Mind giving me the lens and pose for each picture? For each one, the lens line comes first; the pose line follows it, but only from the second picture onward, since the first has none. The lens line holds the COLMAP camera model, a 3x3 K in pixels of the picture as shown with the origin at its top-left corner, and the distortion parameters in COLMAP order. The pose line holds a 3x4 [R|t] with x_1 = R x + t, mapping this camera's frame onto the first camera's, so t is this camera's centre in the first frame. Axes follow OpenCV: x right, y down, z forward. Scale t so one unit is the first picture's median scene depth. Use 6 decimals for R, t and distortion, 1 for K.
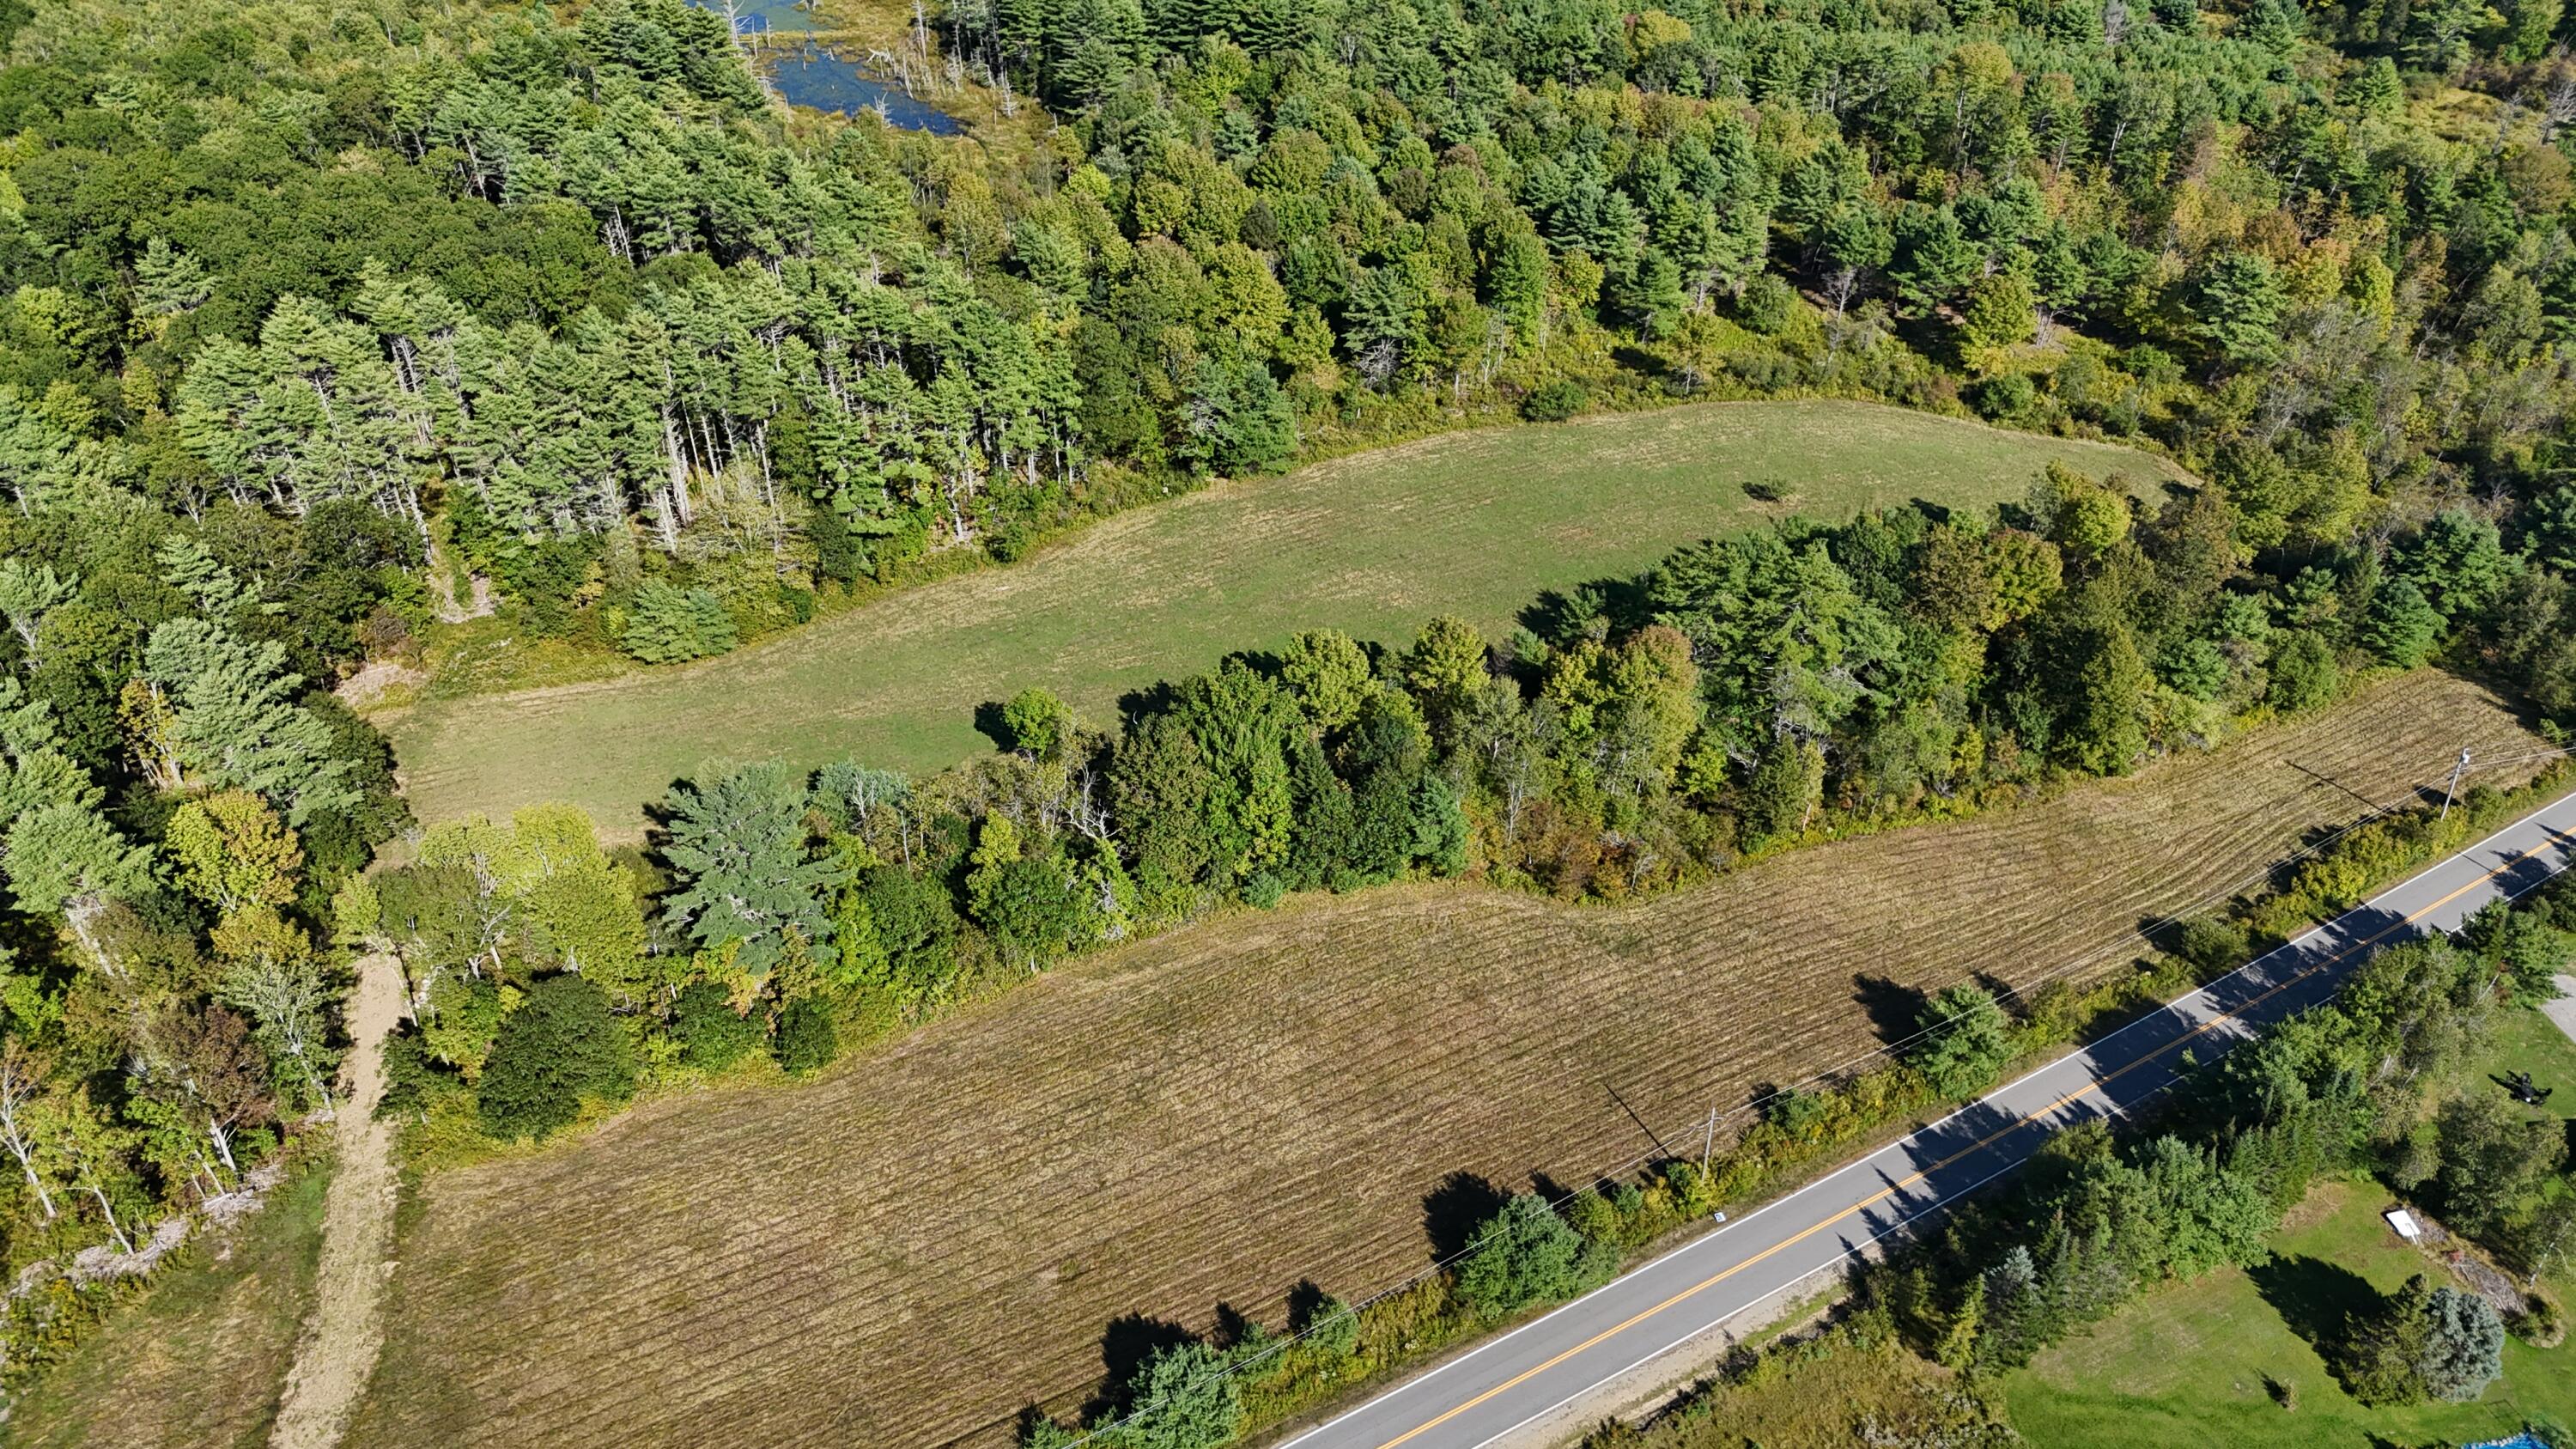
lens RADIAL K [[1914.1, 0, 1294.9], [0, 1914.1, 710.8], [0, 0, 1]] dist [0.090707, -0.085468]
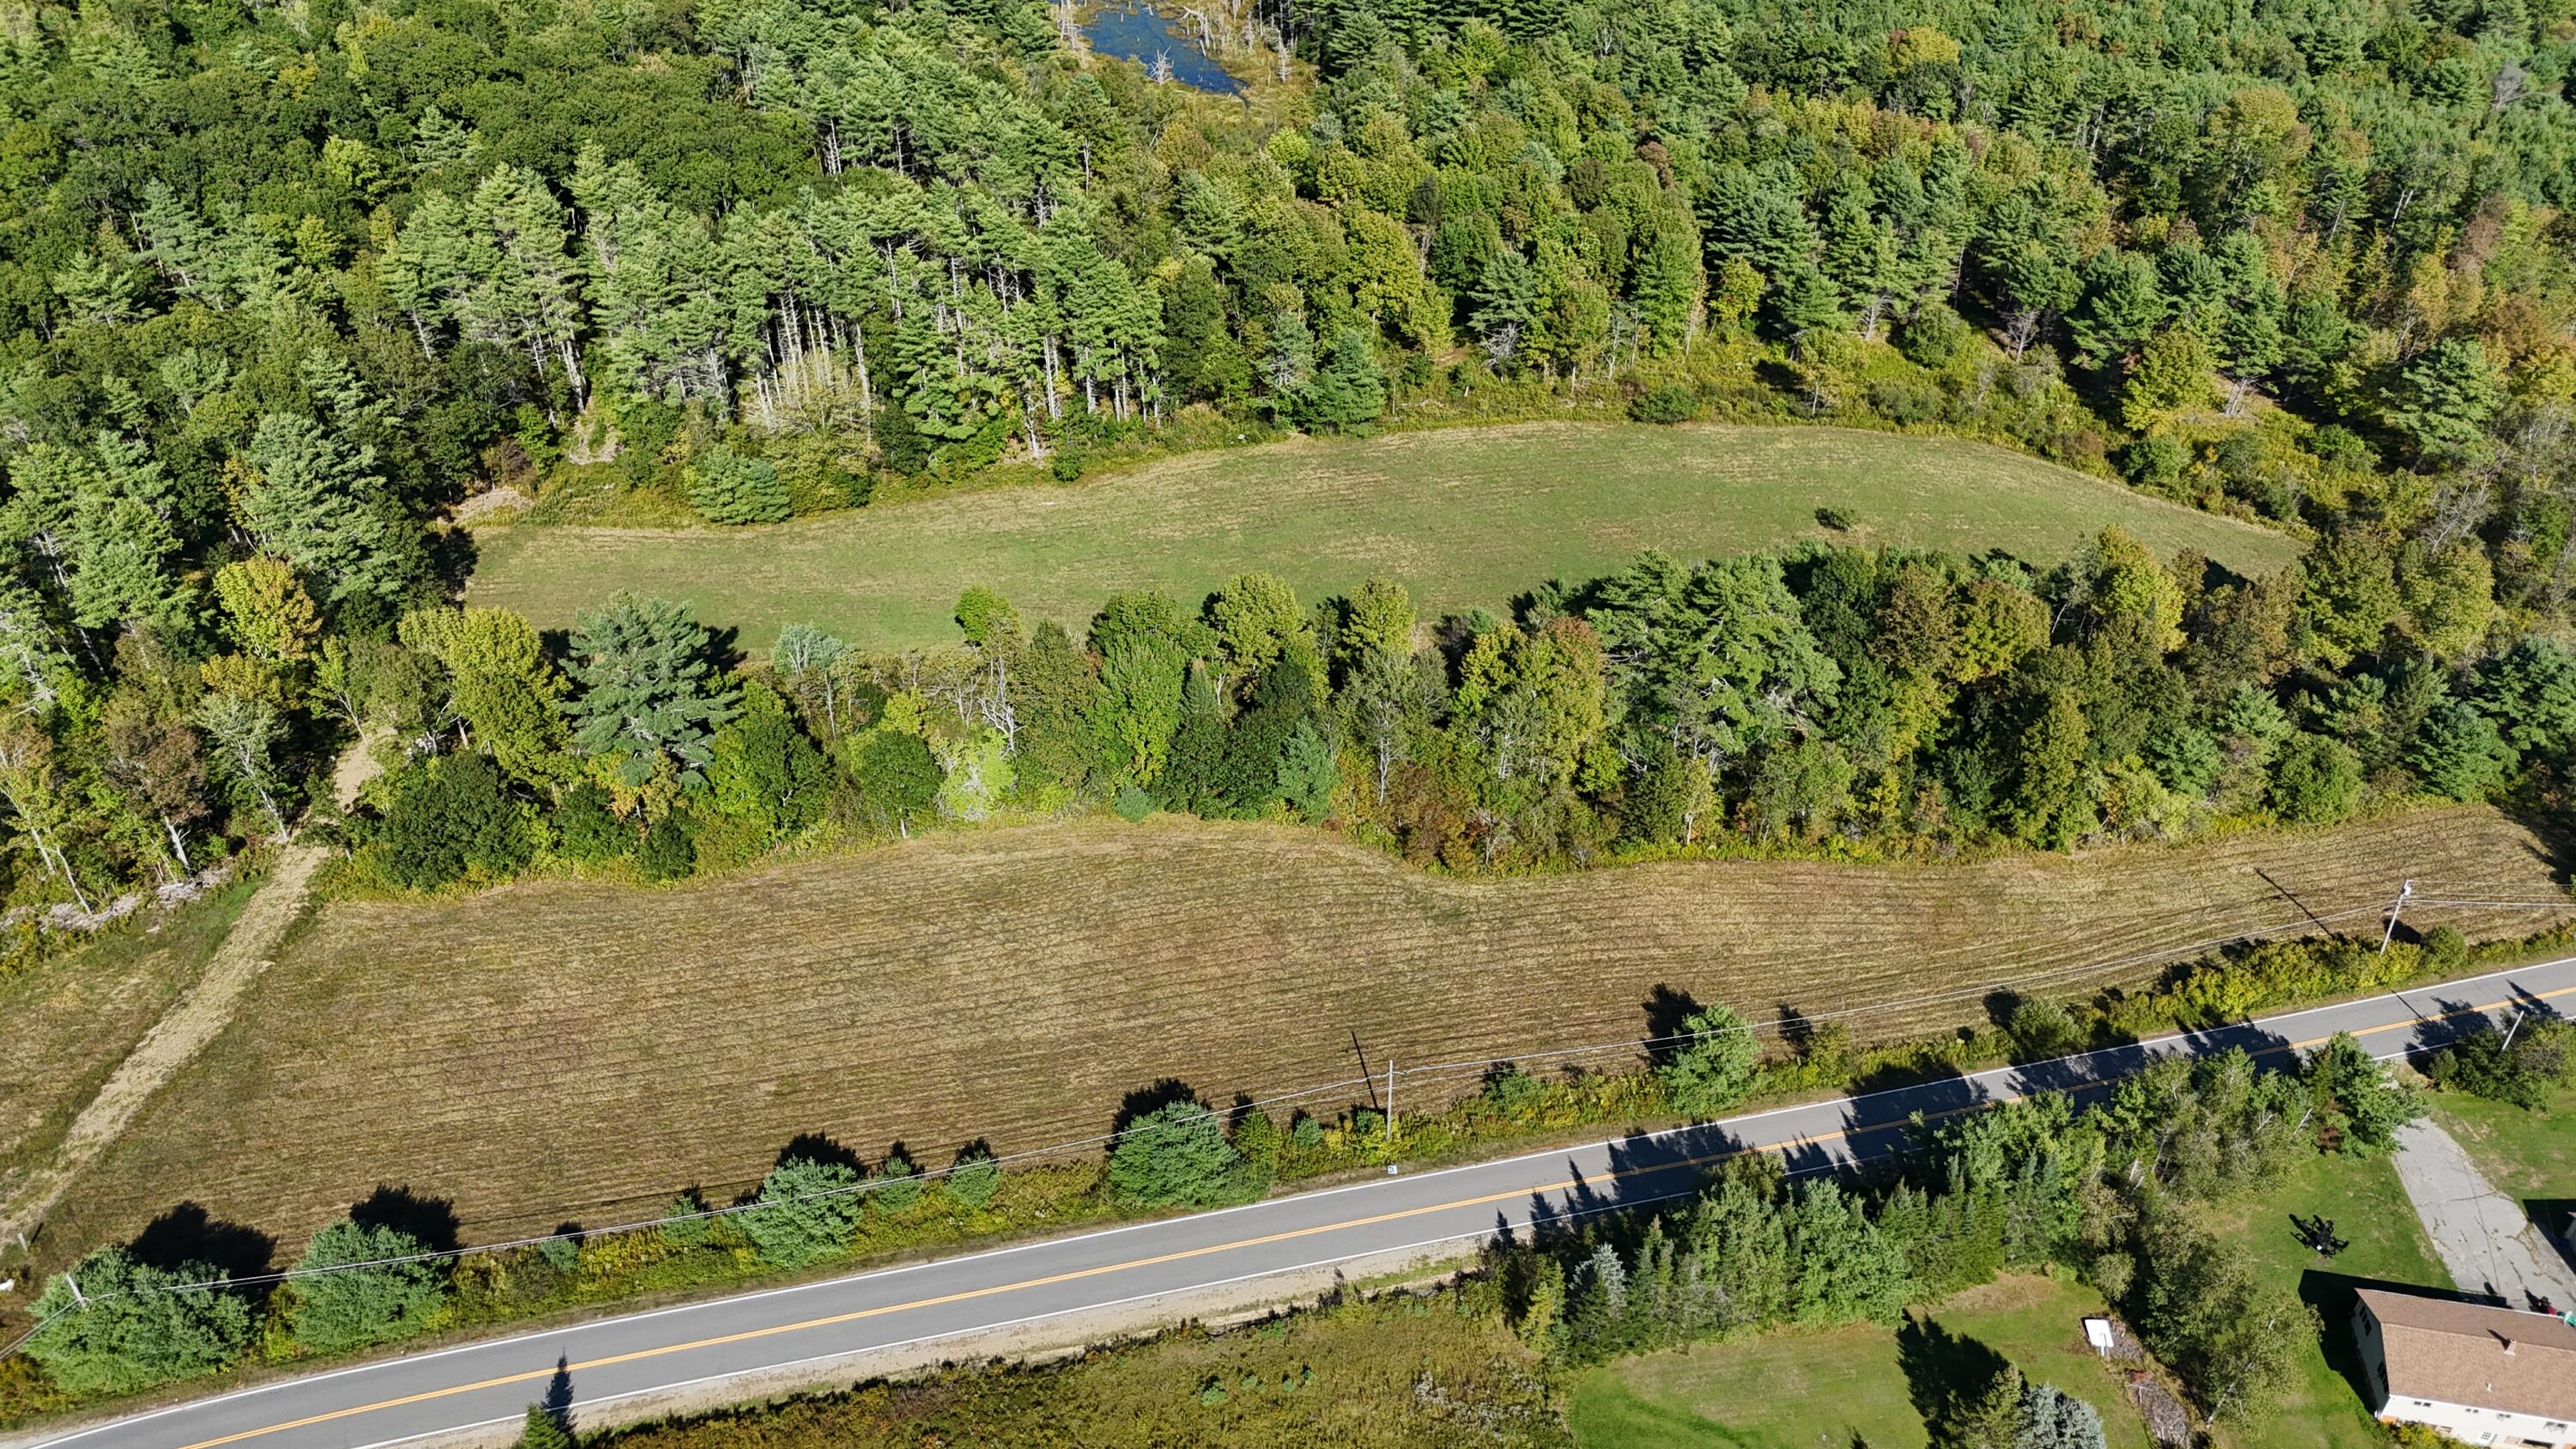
lens RADIAL K [[1914.1, 0, 1294.9], [0, 1914.1, 710.8], [0, 0, 1]] dist [0.090707, -0.085468]
pose [[0.961497, 0.162290, -0.221778, 0.243648], [-0.161594, 0.986625, 0.021407, 0.005131], [0.222286, 0.015256, 0.974862, -0.008480]]
